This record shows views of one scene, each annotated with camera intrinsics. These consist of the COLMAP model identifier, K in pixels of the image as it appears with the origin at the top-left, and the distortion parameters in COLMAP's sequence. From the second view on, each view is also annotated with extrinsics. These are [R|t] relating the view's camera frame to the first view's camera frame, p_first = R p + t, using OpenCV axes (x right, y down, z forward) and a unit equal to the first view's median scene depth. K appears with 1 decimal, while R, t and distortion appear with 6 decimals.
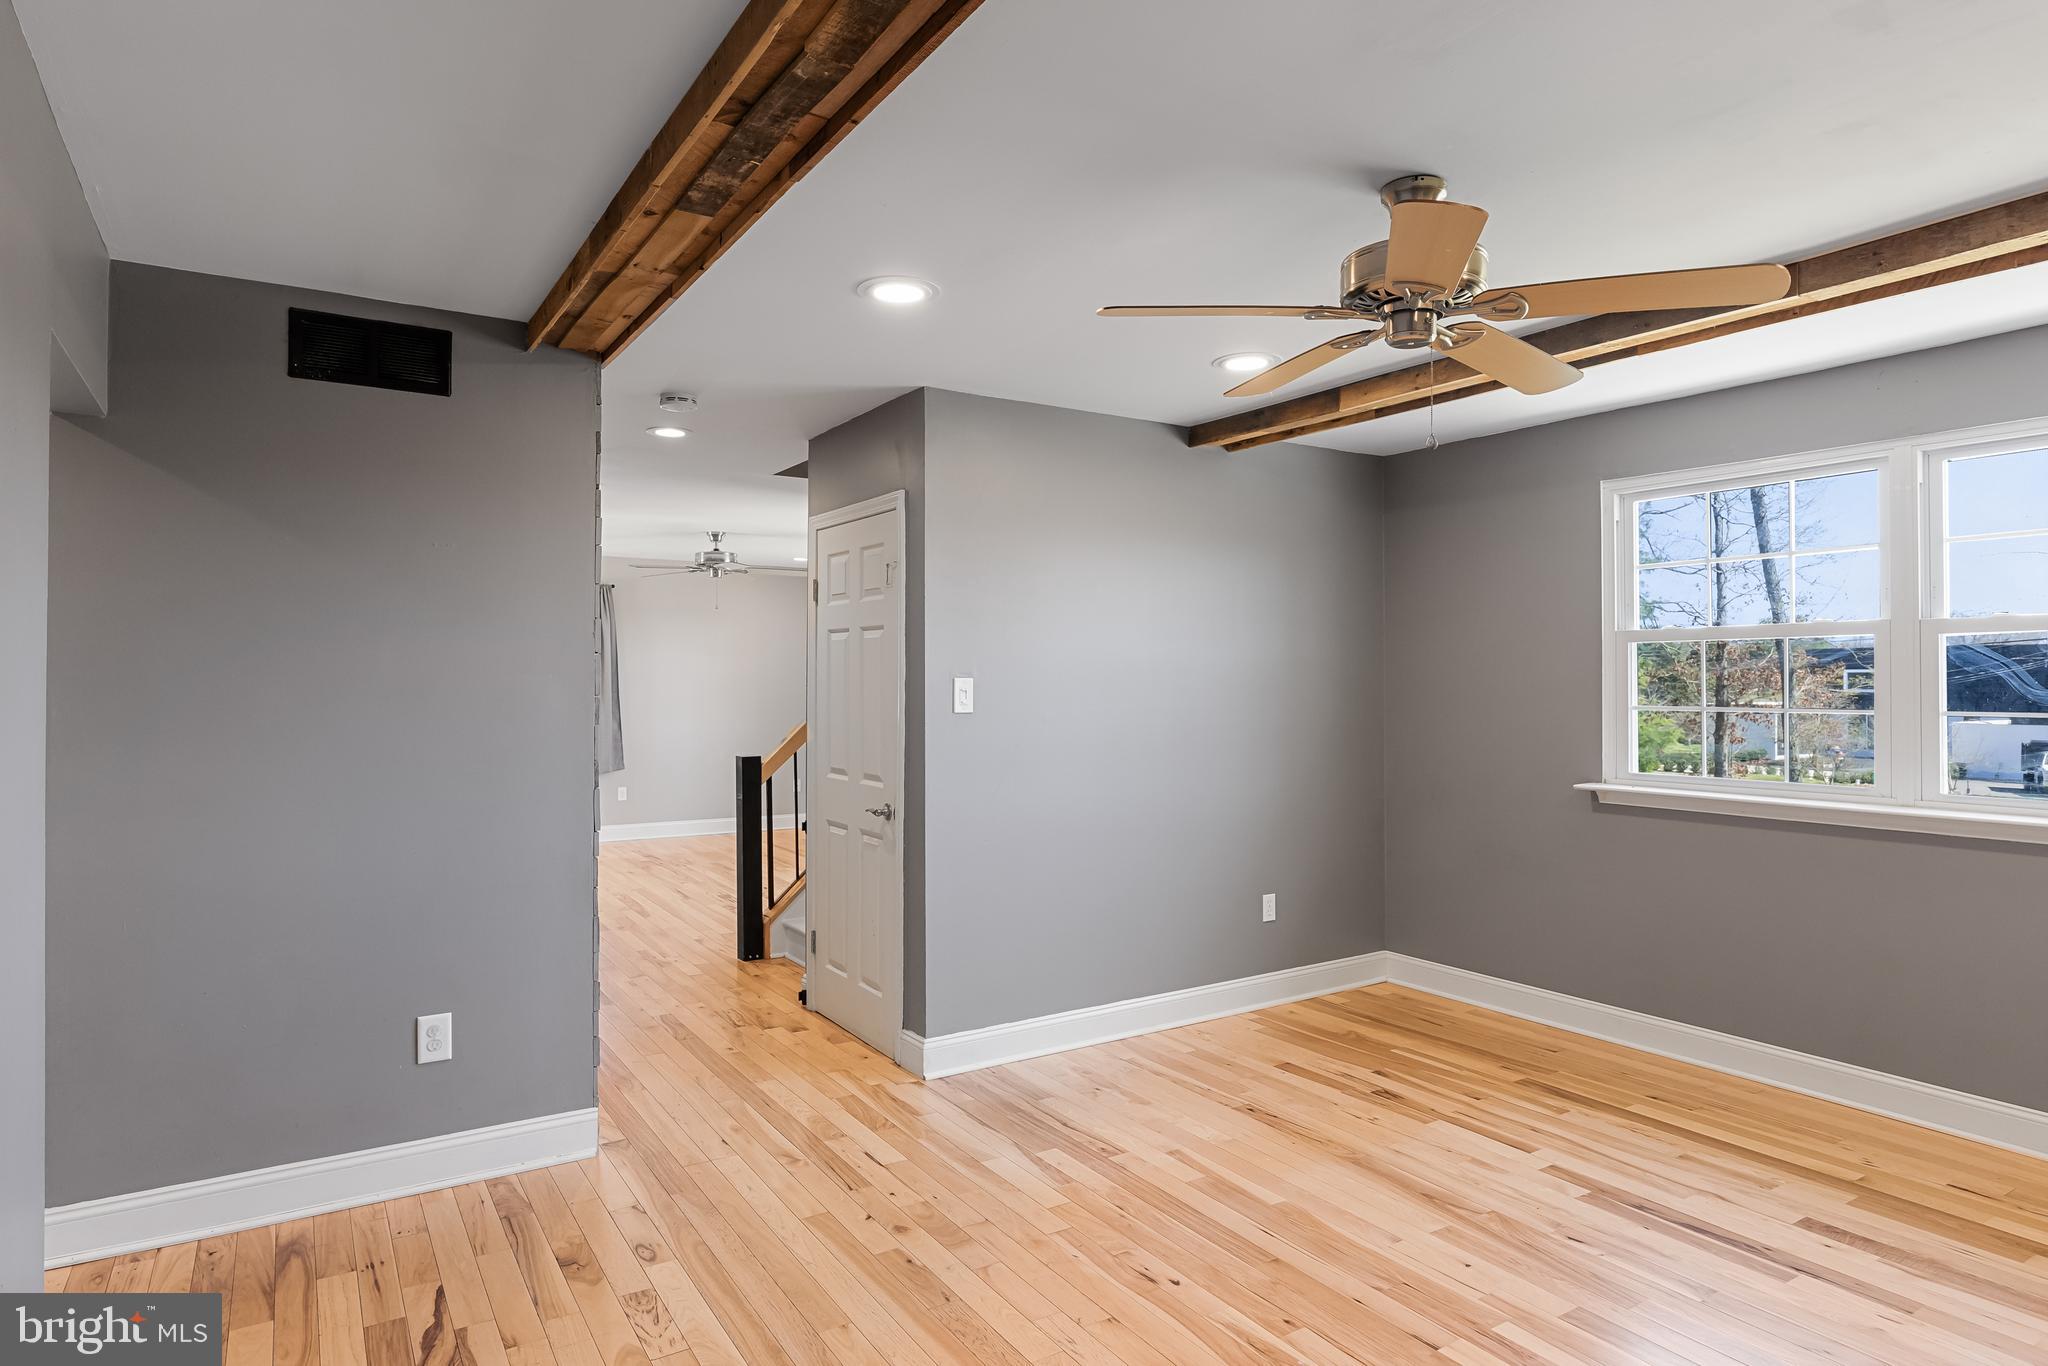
lens RADIAL K [[1137.6, 0, 1022.9], [0, 1137.6, 676.0], [0, 0, 1]] dist [-0.005503, 0.003023]
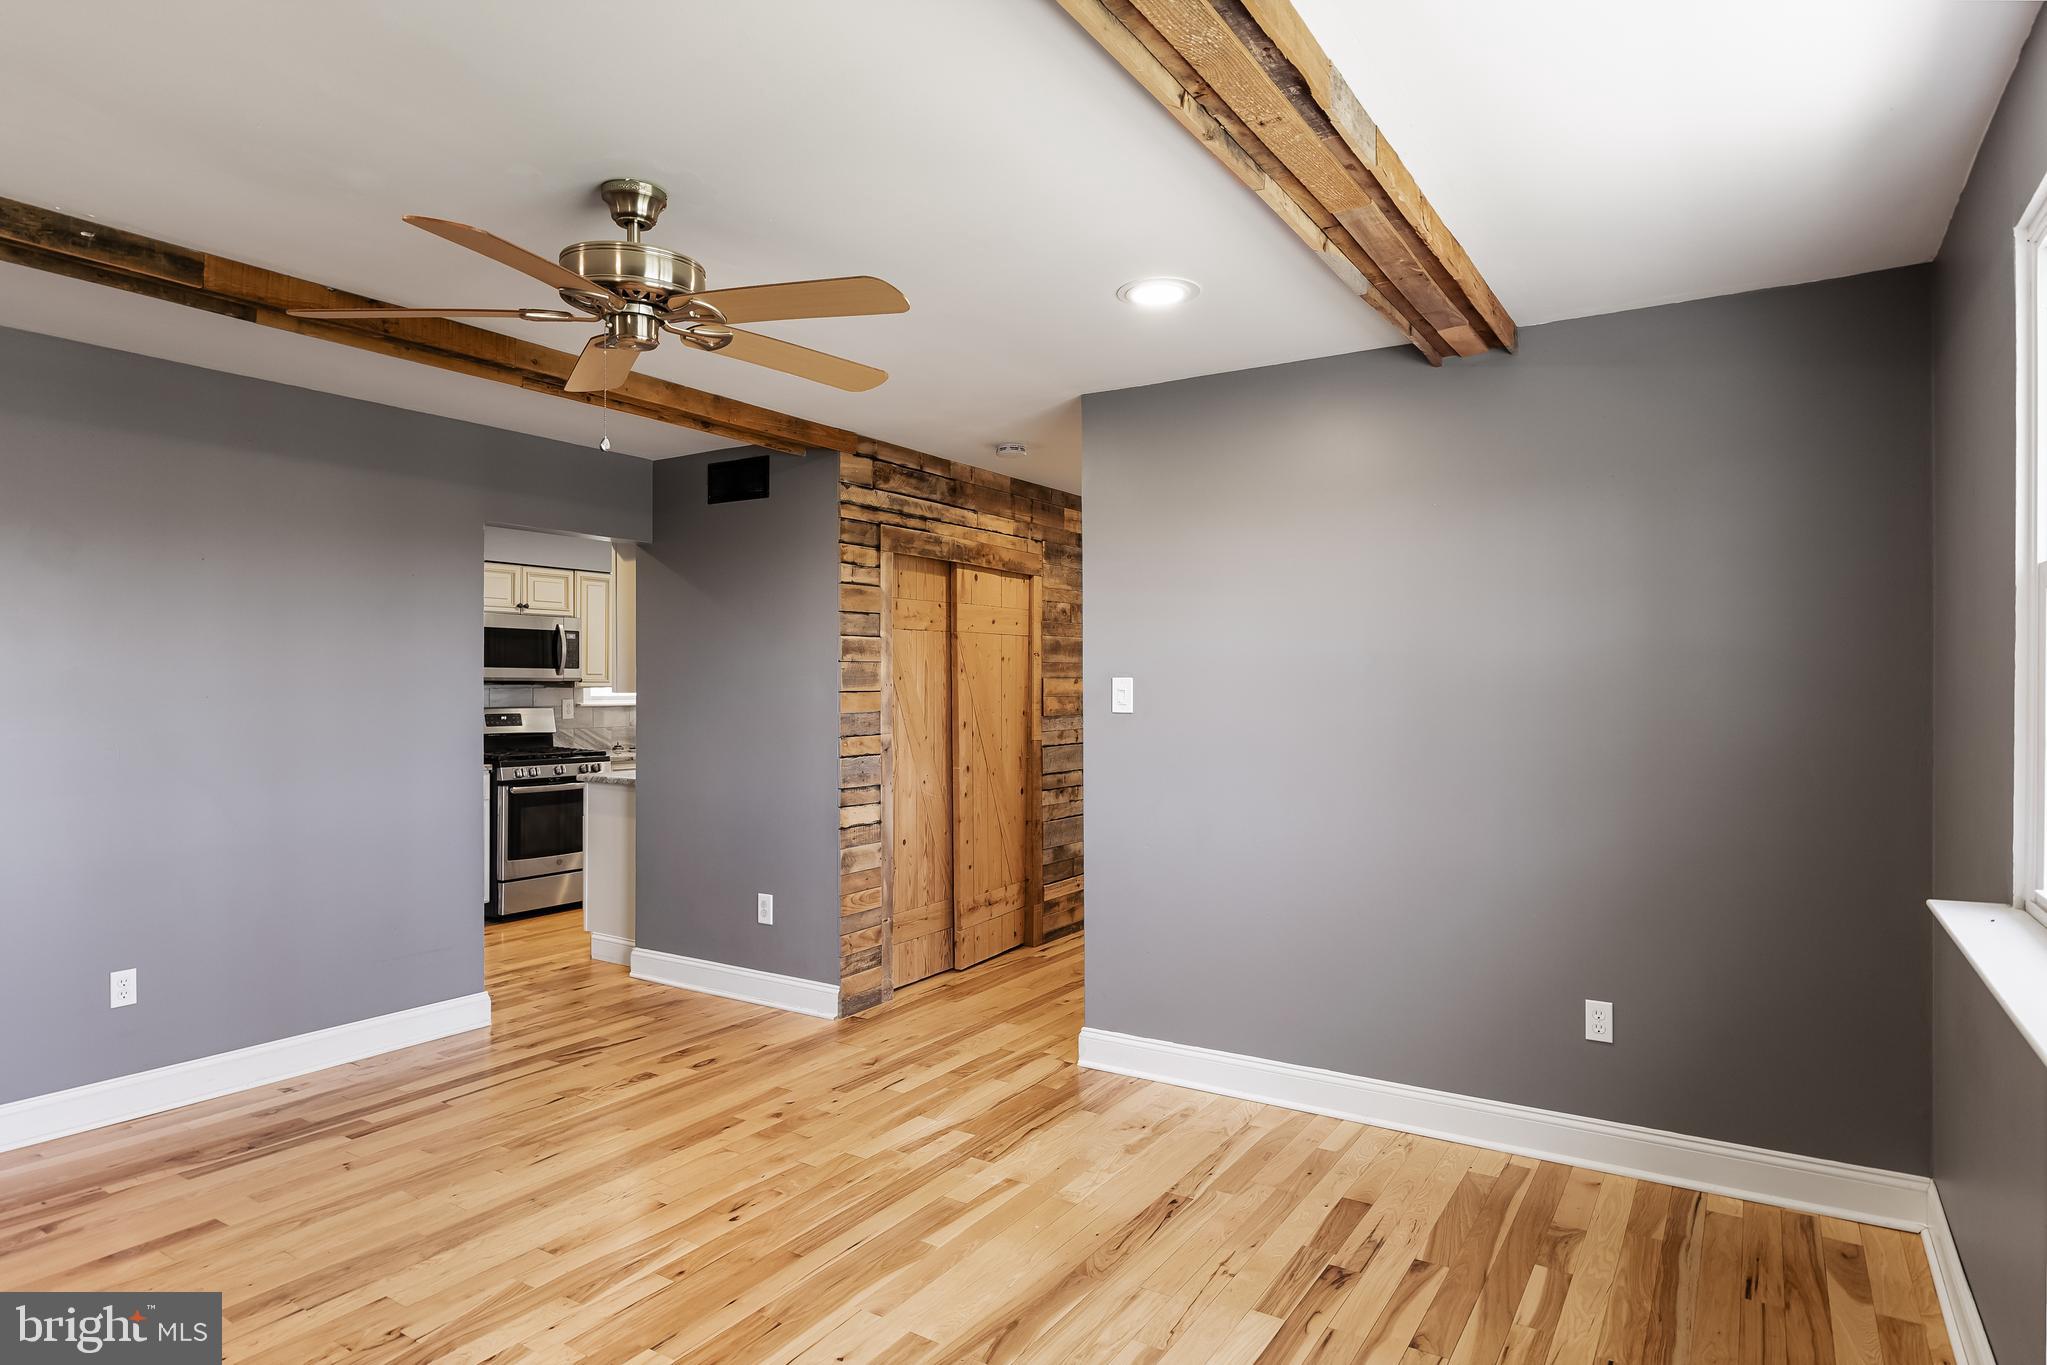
lens RADIAL K [[1137.0, 0, 1031.8], [0, 1137.0, 682.2], [0, 0, 1]] dist [-0.005503, 0.003023]
pose [[0.428953, -0.002287, -0.903324, 0.990294], [0.005486, 0.999985, 0.000073, 0.006924], [0.903310, -0.004988, 0.428959, 0.616806]]
